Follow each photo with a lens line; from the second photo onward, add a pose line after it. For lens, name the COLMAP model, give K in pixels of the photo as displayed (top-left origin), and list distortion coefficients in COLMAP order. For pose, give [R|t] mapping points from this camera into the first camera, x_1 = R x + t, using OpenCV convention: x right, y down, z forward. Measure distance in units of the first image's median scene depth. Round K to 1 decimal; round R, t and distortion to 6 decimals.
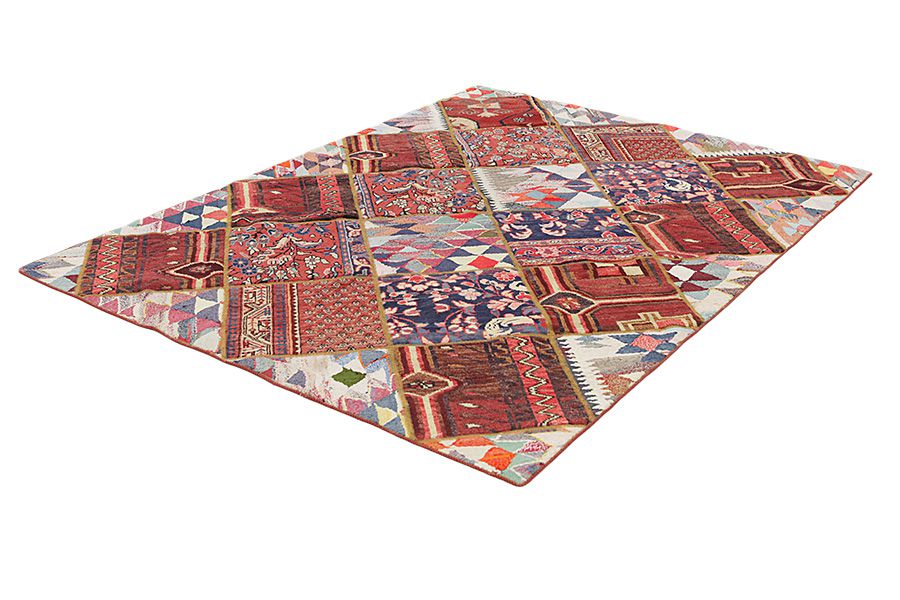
lens RADIAL K [[1059.8, 0, 450.0], [0, 1059.8, 300.0], [0, 0, 1]] dist [-0.039352, -0.010920]
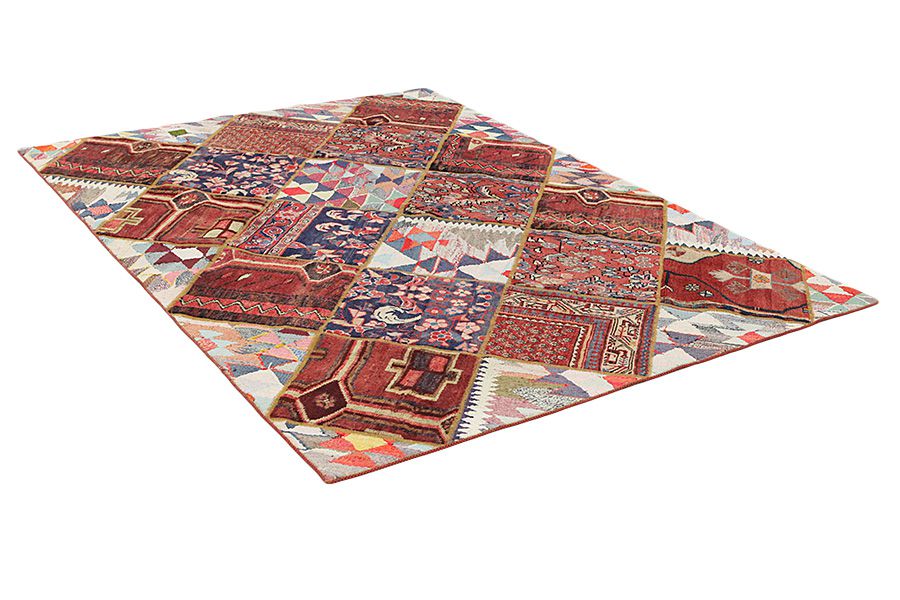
lens RADIAL K [[1006.3, 0, 450.0], [0, 1006.3, 300.0], [0, 0, 1]] dist [-0.025764, -0.011436]
pose [[-0.277378, 0.458766, -0.844153, 0.857531], [-0.494802, 0.684935, 0.534823, -0.554763], [0.823549, 0.566037, 0.037012, 1.038683]]
